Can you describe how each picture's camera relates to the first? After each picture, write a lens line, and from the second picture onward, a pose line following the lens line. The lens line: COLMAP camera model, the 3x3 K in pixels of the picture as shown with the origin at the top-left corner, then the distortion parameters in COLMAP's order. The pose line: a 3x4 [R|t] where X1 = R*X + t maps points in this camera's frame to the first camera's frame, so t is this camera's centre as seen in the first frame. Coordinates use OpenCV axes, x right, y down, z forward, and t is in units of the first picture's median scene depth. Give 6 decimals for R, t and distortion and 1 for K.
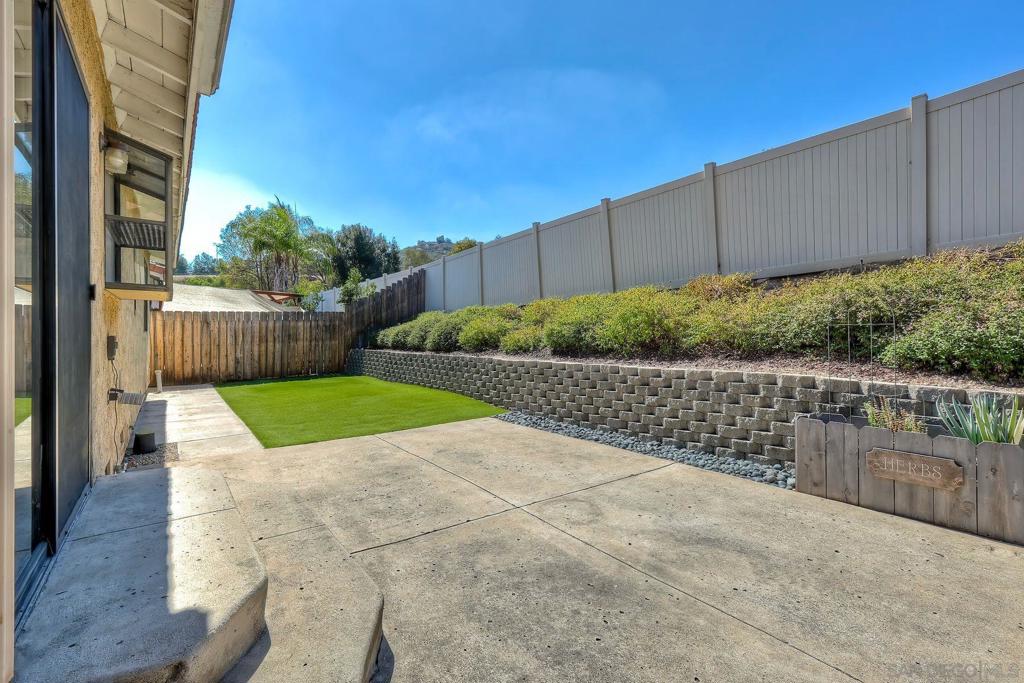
lens RADIAL K [[450.8, 0, 510.2], [0, 450.8, 335.8], [0, 0, 1]] dist [0.001144, 0.000099]
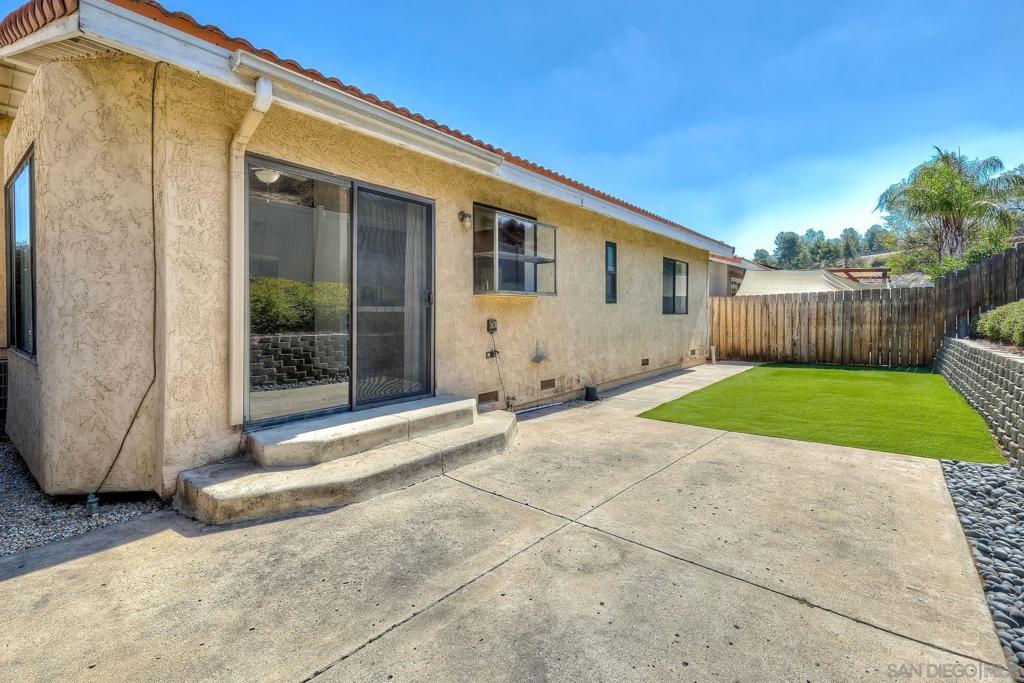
lens RADIAL K [[450.8, 0, 519.4], [0, 450.8, 317.8], [0, 0, 1]] dist [0.001144, 0.000099]
pose [[0.256320, 0.008985, -0.966550, 0.651928], [-0.004326, 0.999957, 0.008148, -0.017114], [0.966582, 0.002092, 0.256348, 0.524396]]
